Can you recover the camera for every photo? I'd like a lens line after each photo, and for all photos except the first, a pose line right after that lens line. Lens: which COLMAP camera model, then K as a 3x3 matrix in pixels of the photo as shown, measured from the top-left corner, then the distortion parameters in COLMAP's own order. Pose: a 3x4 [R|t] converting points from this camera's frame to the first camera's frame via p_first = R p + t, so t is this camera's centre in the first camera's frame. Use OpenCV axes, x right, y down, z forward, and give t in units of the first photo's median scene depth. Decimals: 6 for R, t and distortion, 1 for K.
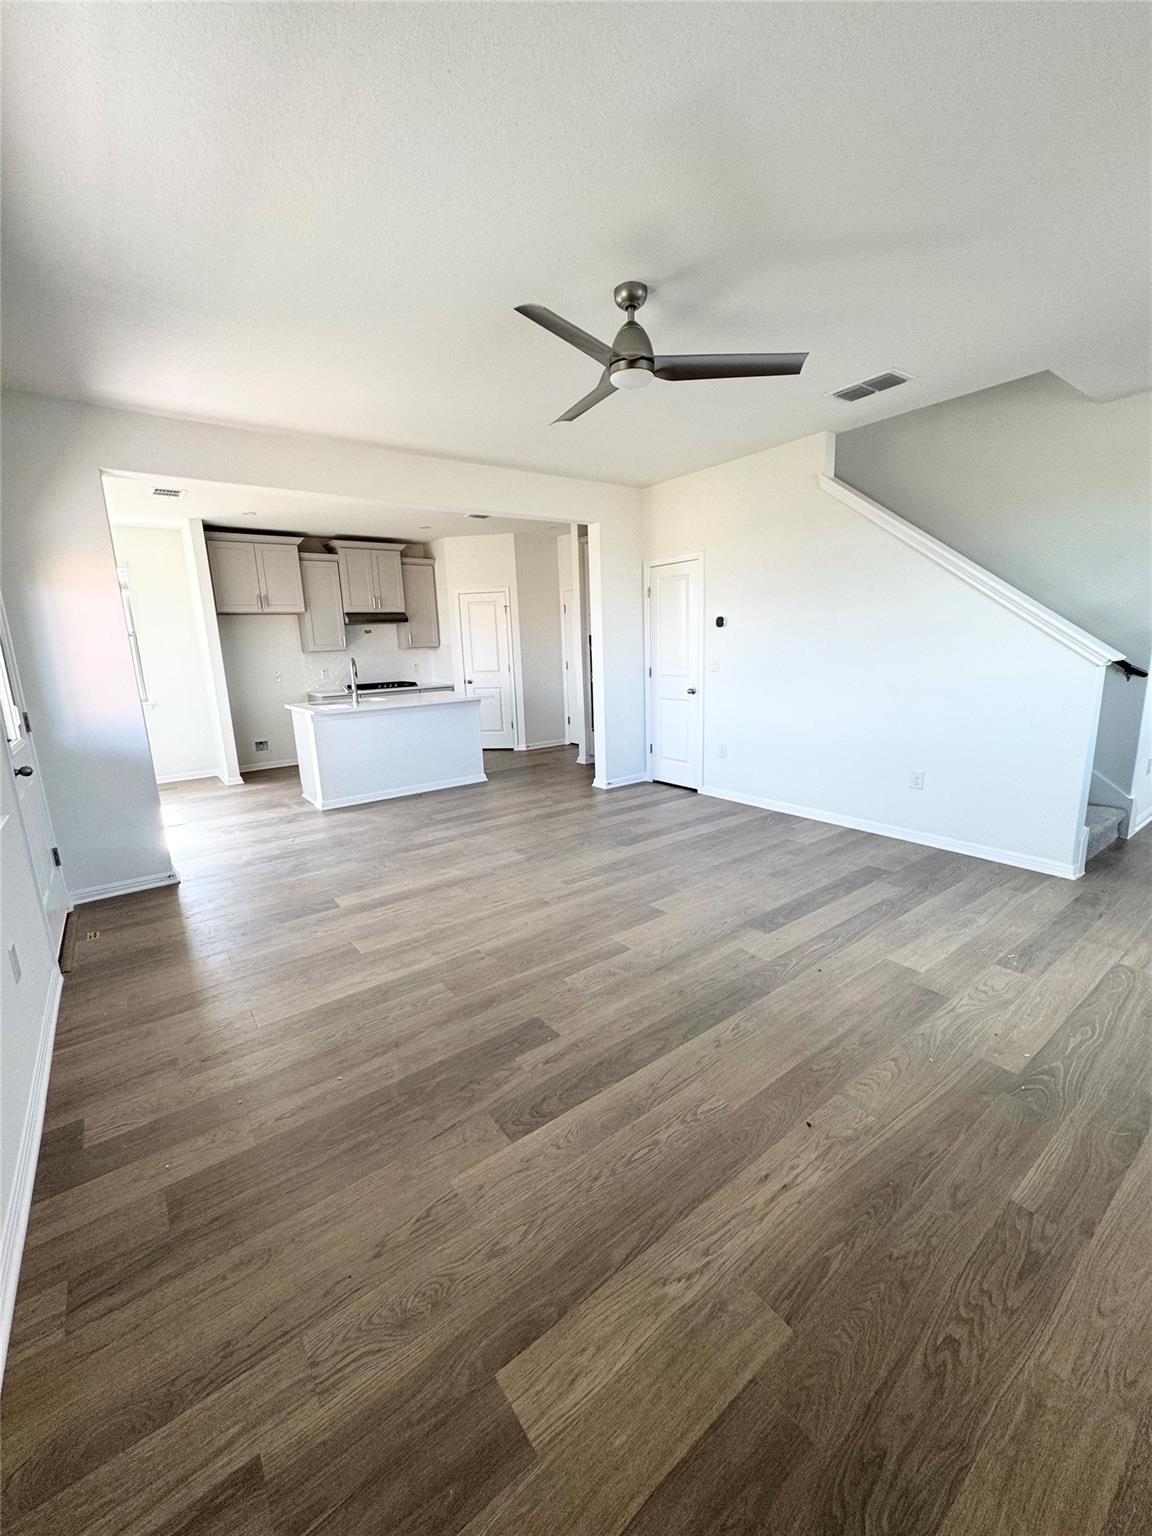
lens RADIAL K [[616.5, 0, 579.0], [0, 616.5, 766.9], [0, 0, 1]] dist [-0.001324, 0.000021]
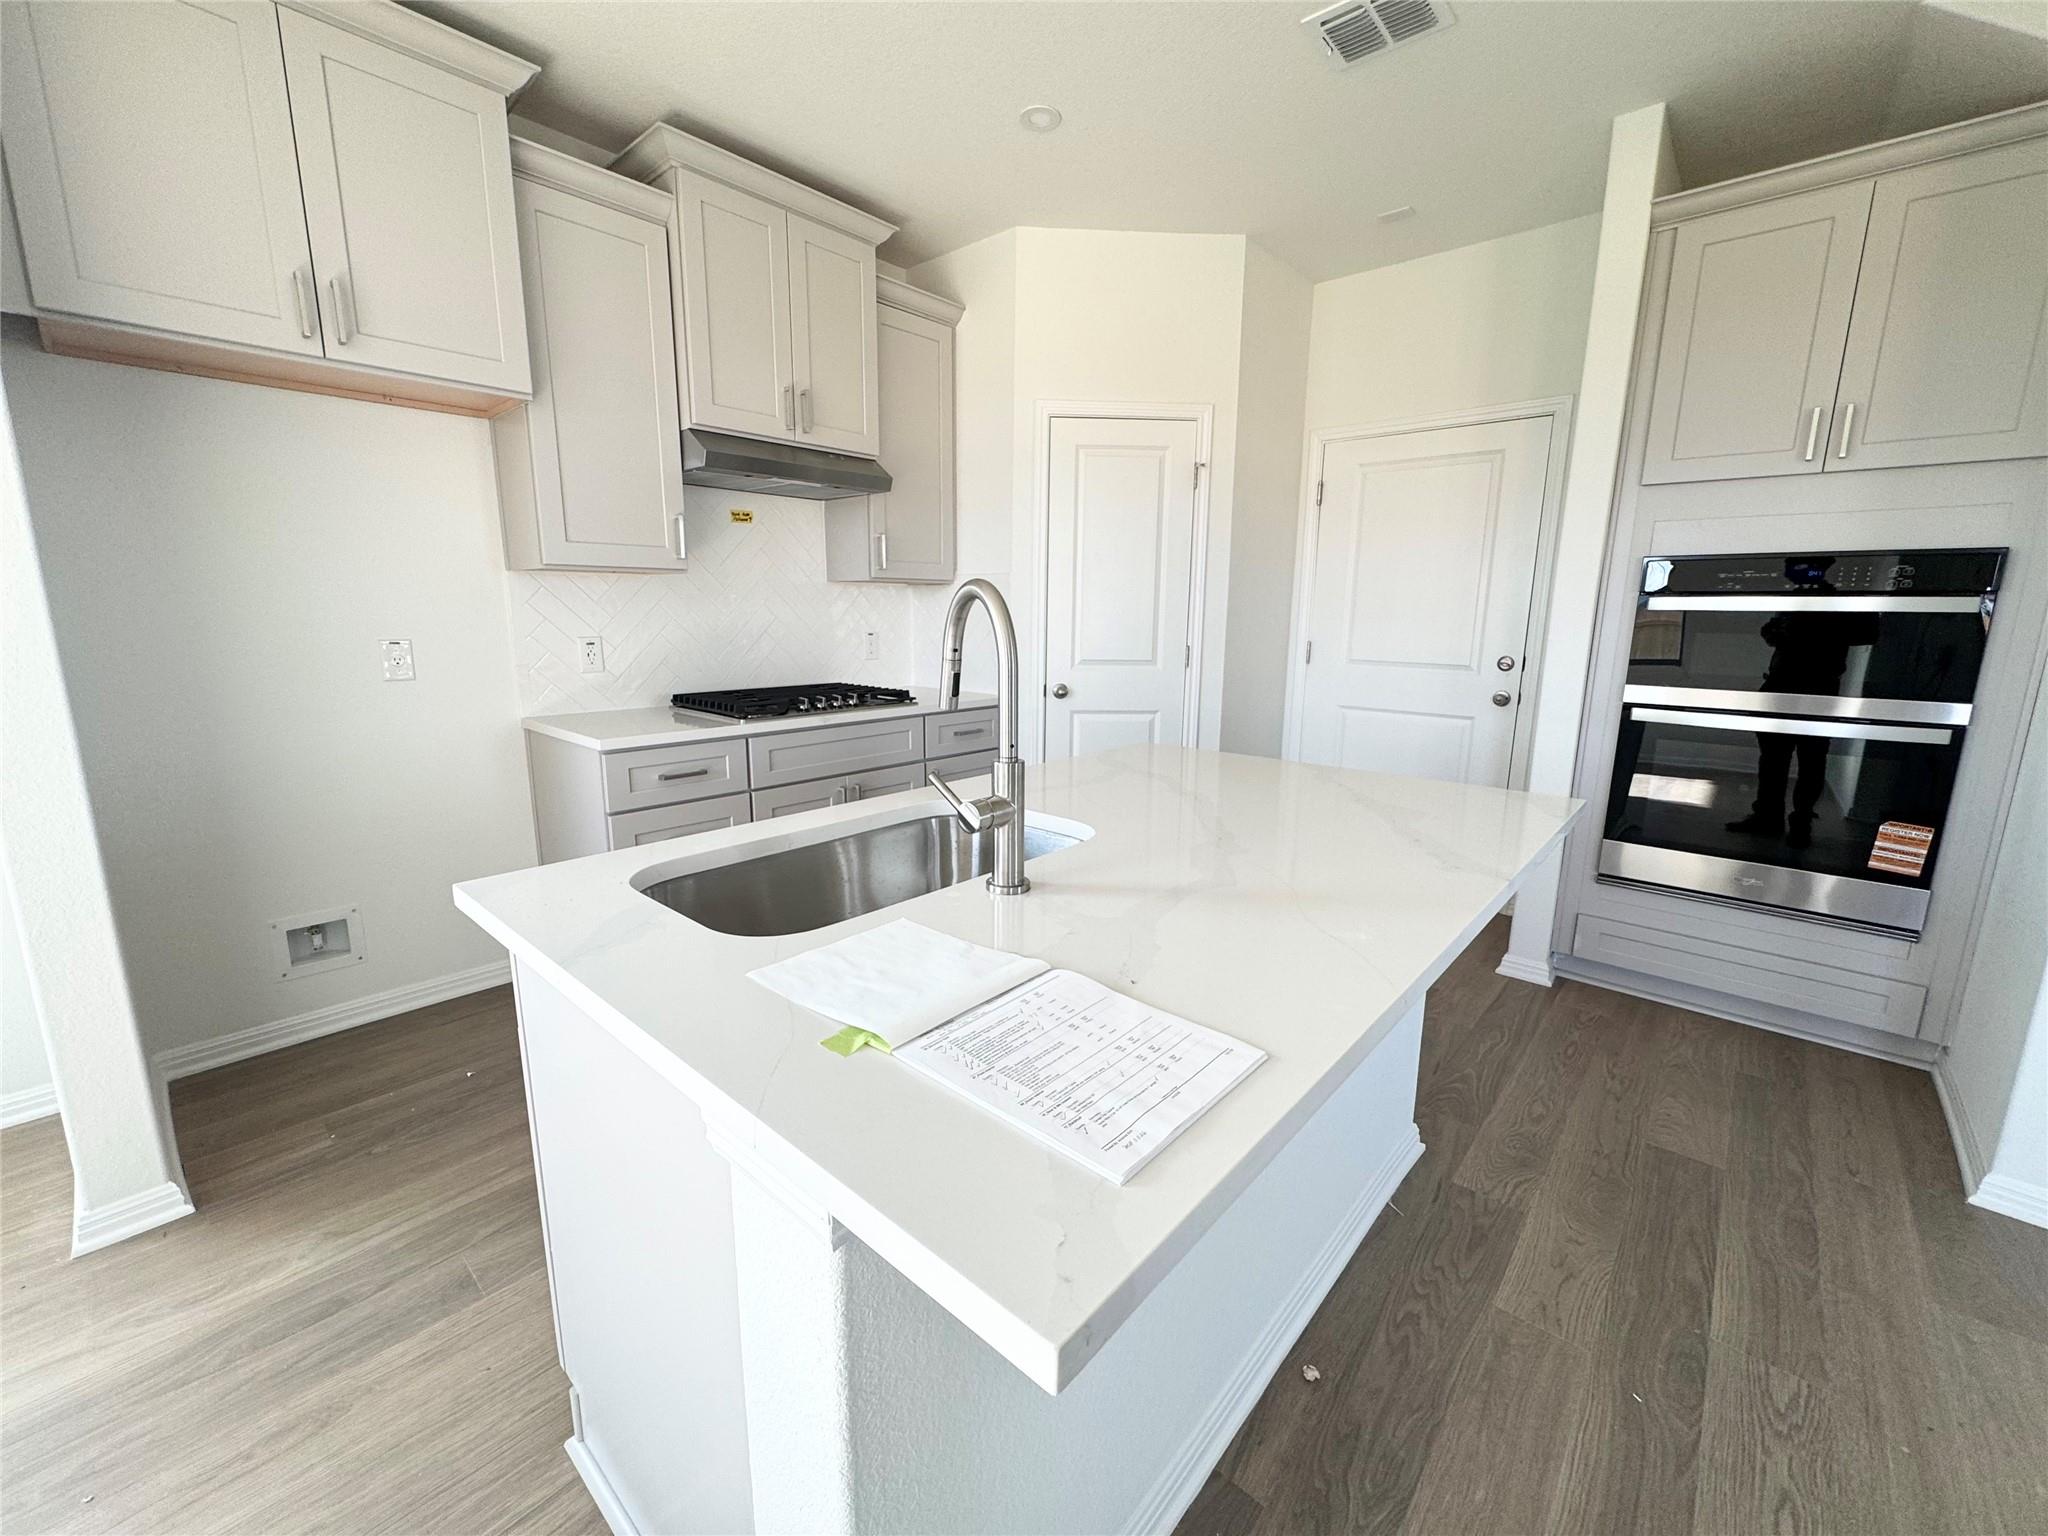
lens RADIAL K [[822.0, 0, 1022.5], [0, 822.0, 764.8], [0, 0, 1]] dist [-0.001324, 0.000021]
pose [[0.979426, 0.008297, 0.201635, -0.294320], [-0.005453, 0.999878, -0.014656, -0.096014], [-0.201731, 0.013255, 0.979351, 0.596741]]
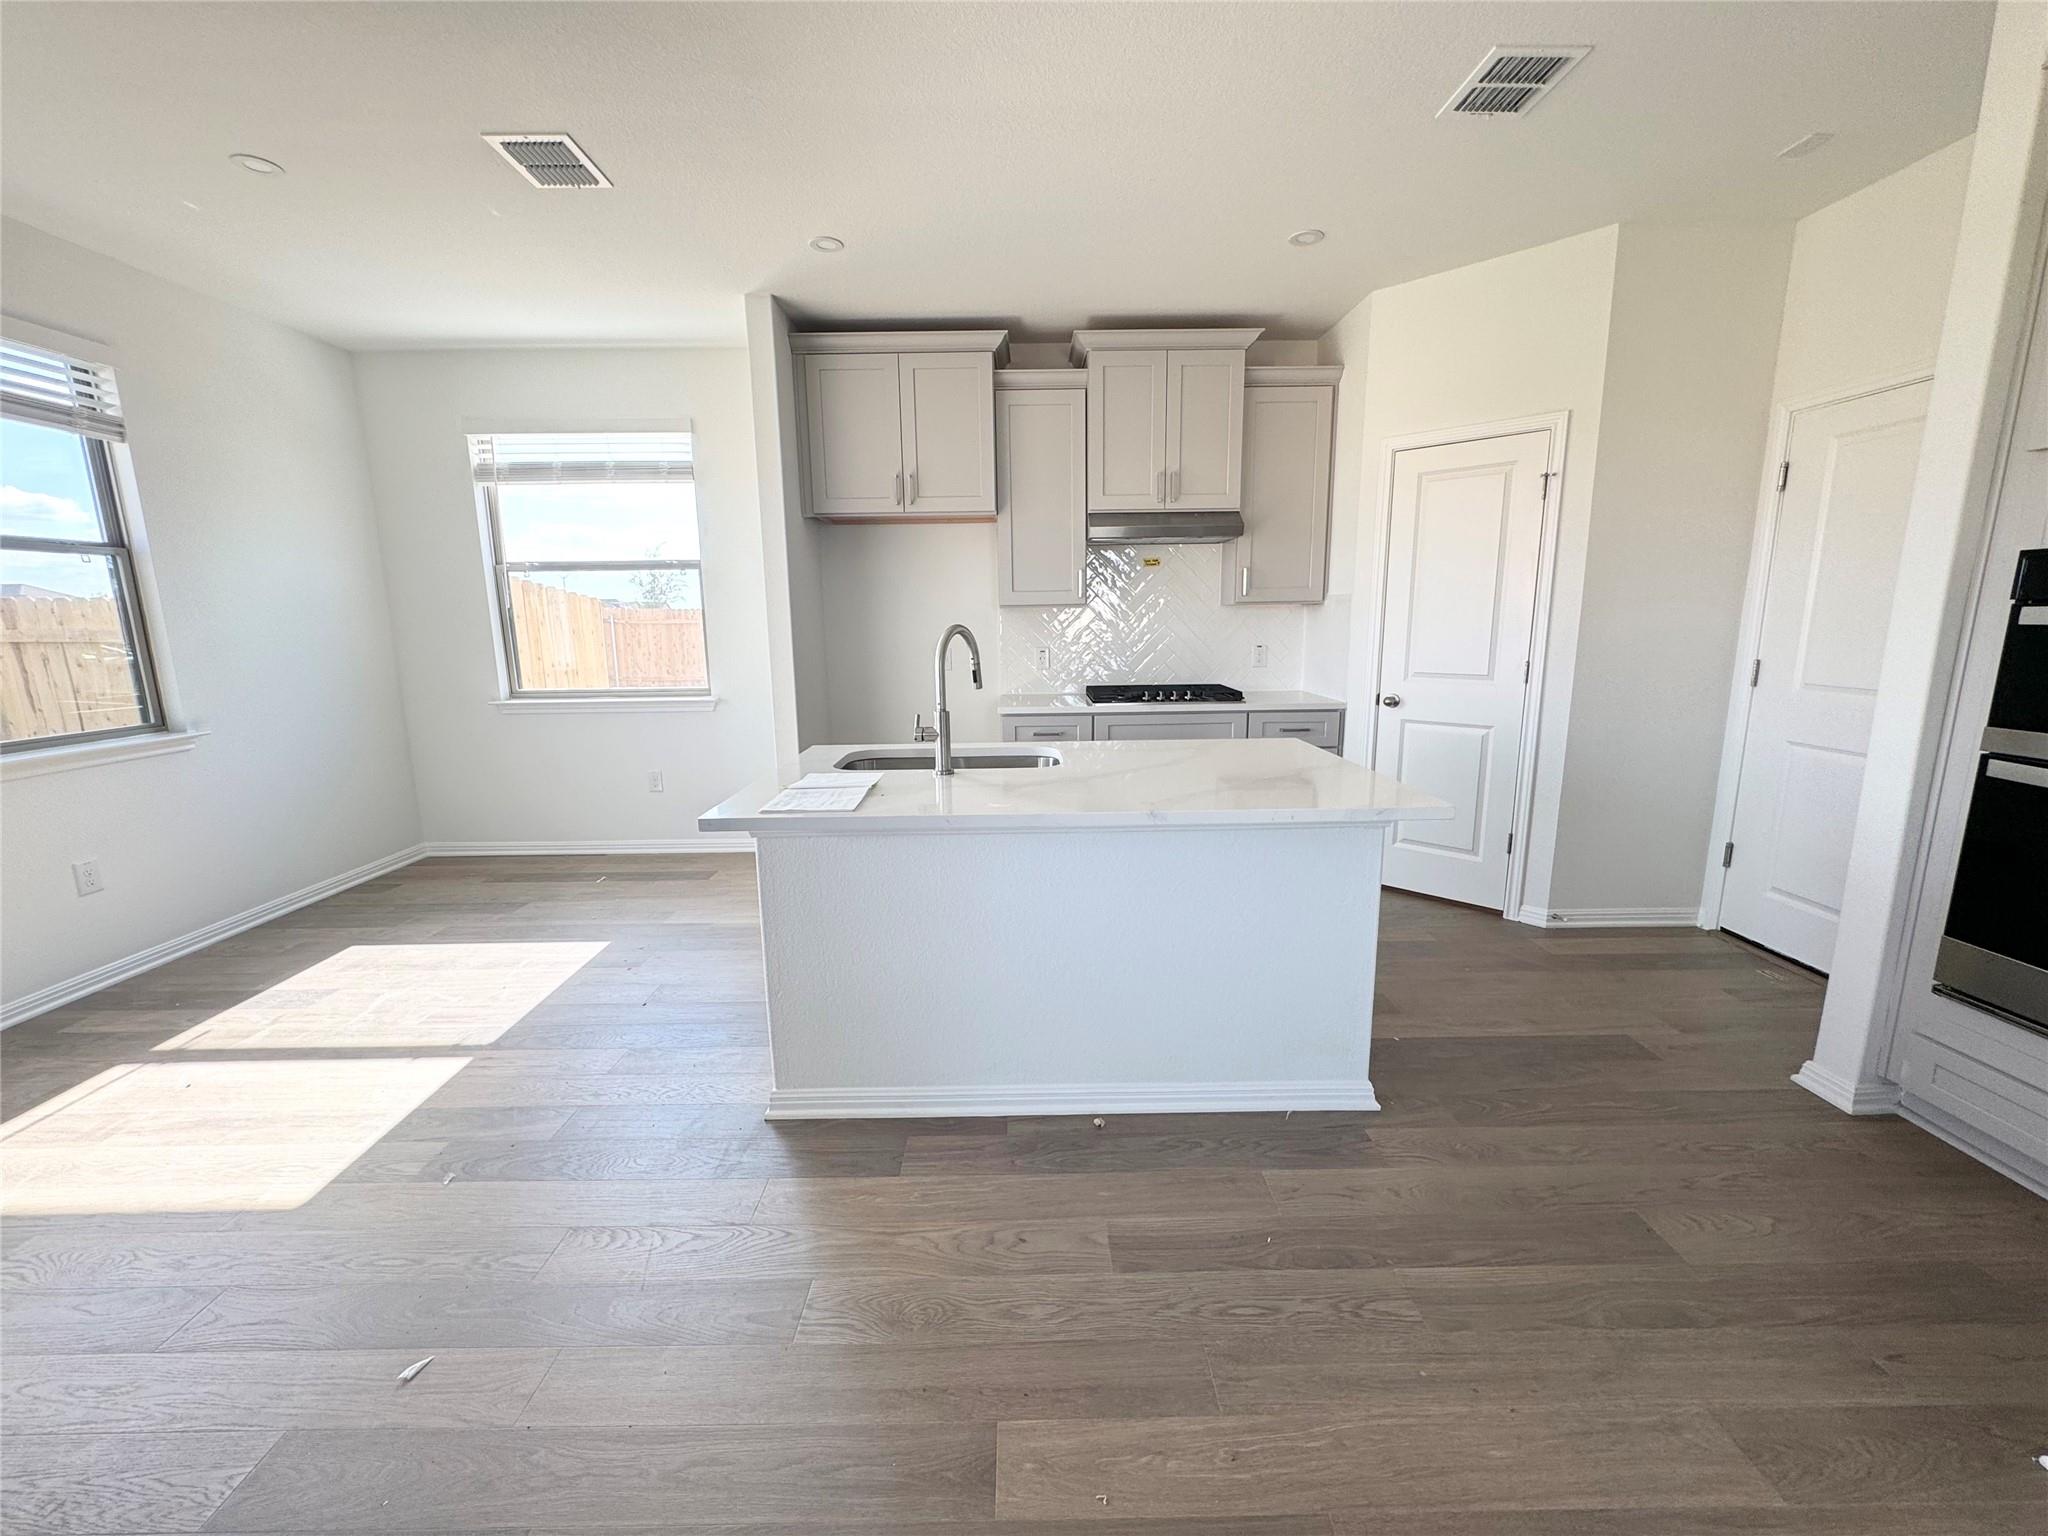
lens RADIAL K [[822.0, 0, 1029.5], [0, 822.0, 765.8], [0, 0, 1]] dist [-0.001324, 0.000021]
pose [[0.805149, 0.132119, -0.578170, -0.069446], [-0.133813, 0.990202, 0.039929, -0.095339], [0.577780, 0.045217, 0.814939, 0.512914]]
